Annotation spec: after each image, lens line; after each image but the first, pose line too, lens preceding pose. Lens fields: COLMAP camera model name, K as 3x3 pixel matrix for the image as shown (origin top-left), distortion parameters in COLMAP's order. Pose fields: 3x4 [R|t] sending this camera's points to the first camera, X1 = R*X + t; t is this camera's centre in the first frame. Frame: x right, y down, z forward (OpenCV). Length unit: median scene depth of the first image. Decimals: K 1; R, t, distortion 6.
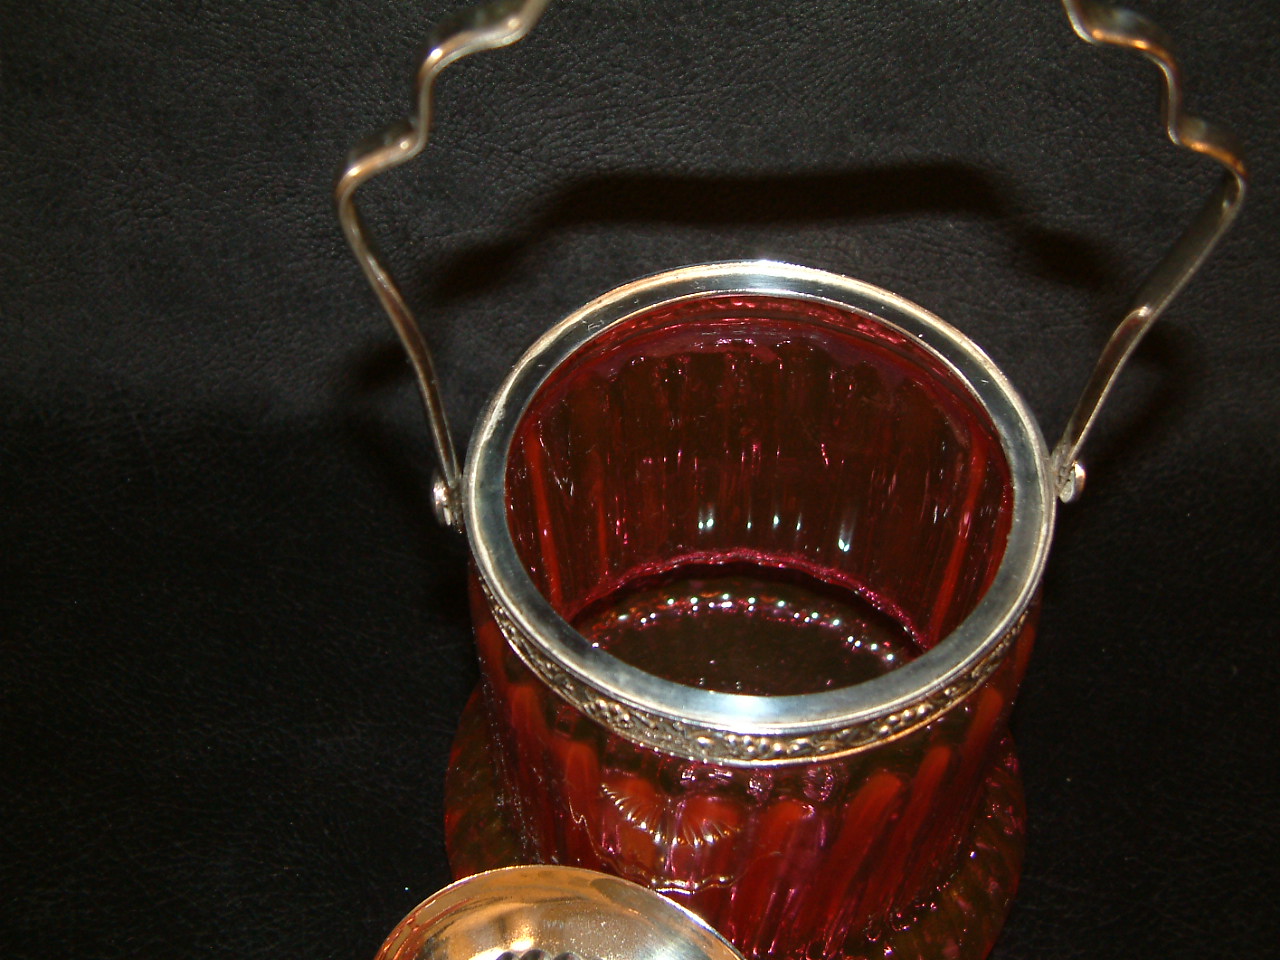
lens RADIAL K [[1583.9, 0, 625.8], [0, 1583.9, 478.2], [0, 0, 1]] dist [-0.088209, 0.000000]
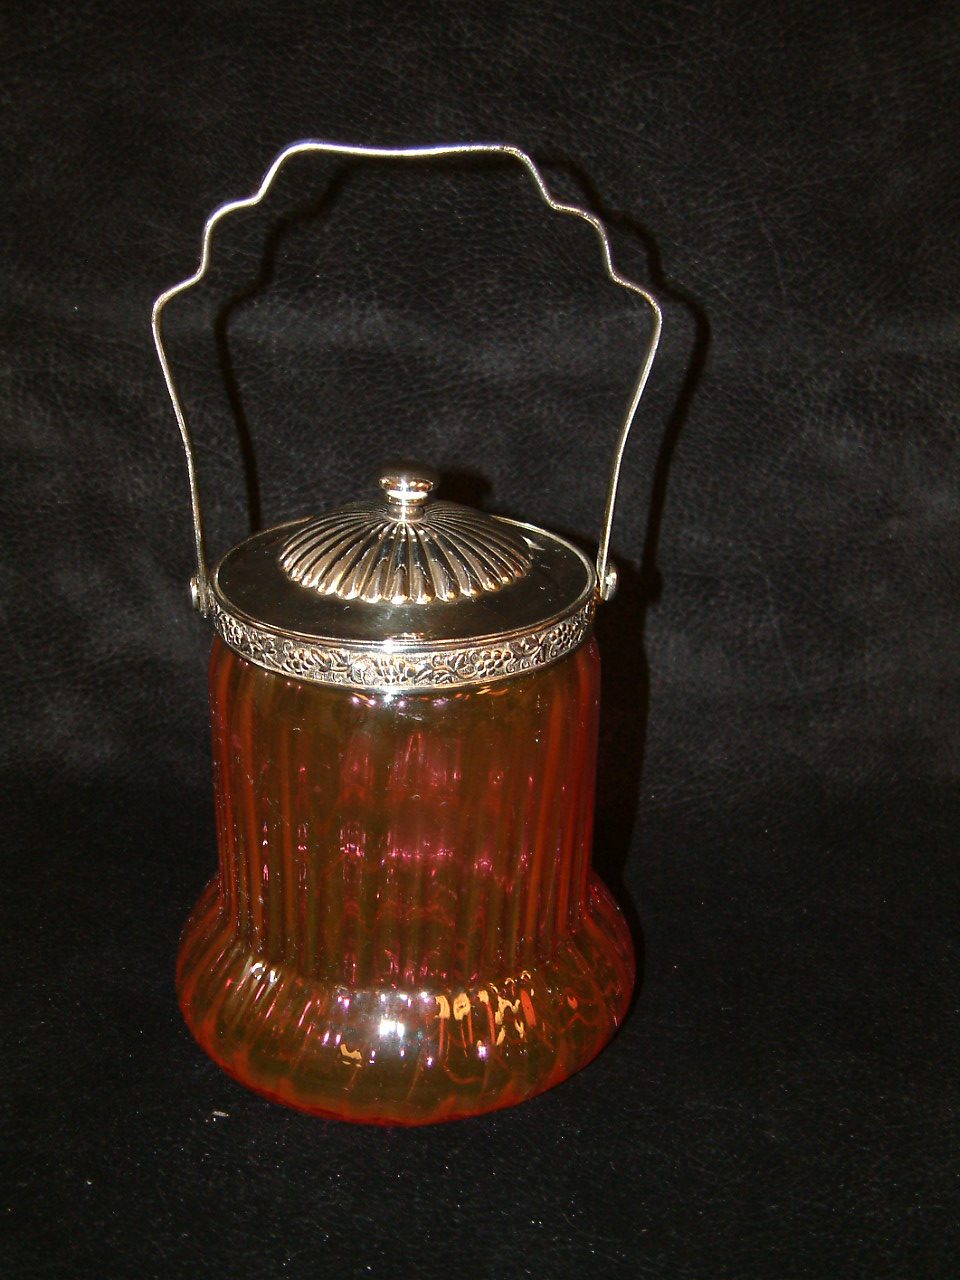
lens RADIAL K [[1583.9, 0, 488.3], [0, 1583.9, 648.6], [0, 0, 1]] dist [-0.088209, 0.000000]
pose [[0.997551, 0.007517, 0.069536, 0.043806], [0.026560, 0.879017, -0.476050, 0.588481], [-0.064702, 0.476731, 0.876665, -0.233848]]
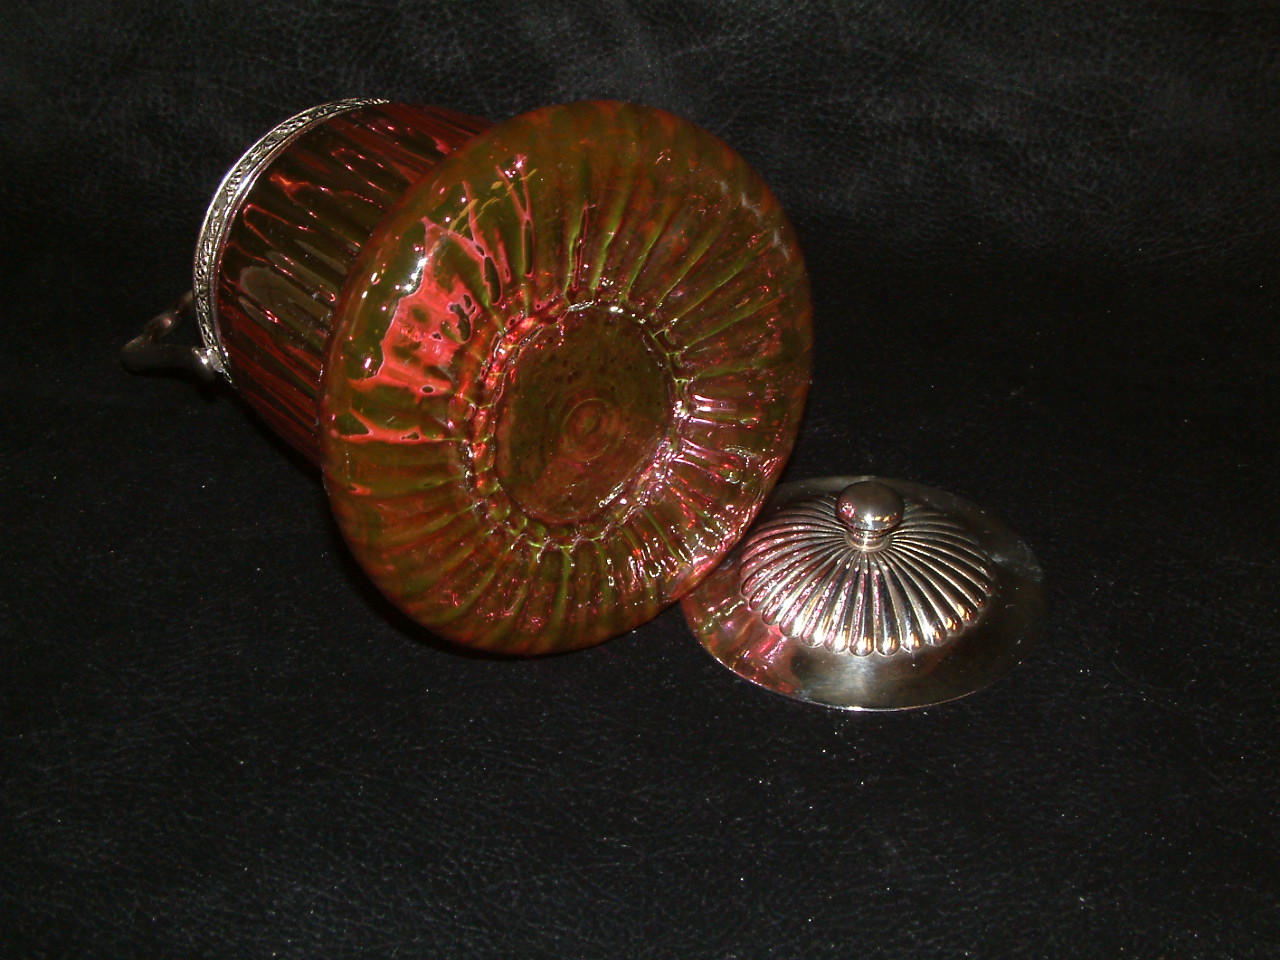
lens RADIAL K [[1583.9, 0, 627.9], [0, 1583.9, 473.1], [0, 0, 1]] dist [-0.088209, 0.000000]
pose [[0.999426, 0.001903, -0.033823, -0.117699], [-0.010954, 0.962937, -0.269504, 0.587869], [0.032057, 0.269720, 0.962405, -0.194980]]
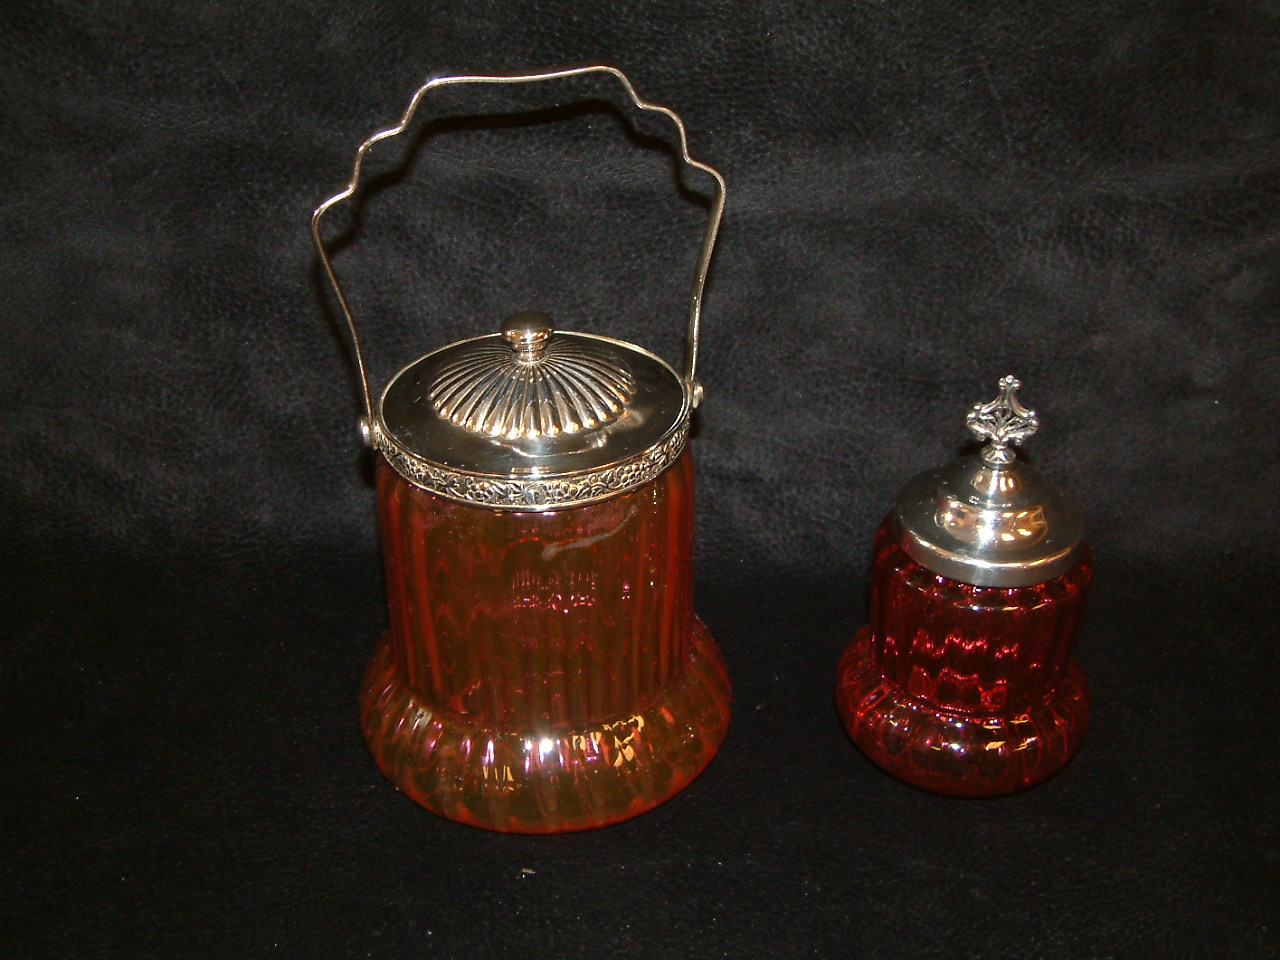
lens RADIAL K [[1583.9, 0, 623.7], [0, 1583.9, 489.3], [0, 0, 1]] dist [-0.088209, 0.000000]
pose [[0.999293, 0.000375, 0.037602, -0.035911], [0.011980, 0.944675, -0.327790, 0.479263], [-0.035644, 0.328008, 0.944002, -0.508117]]
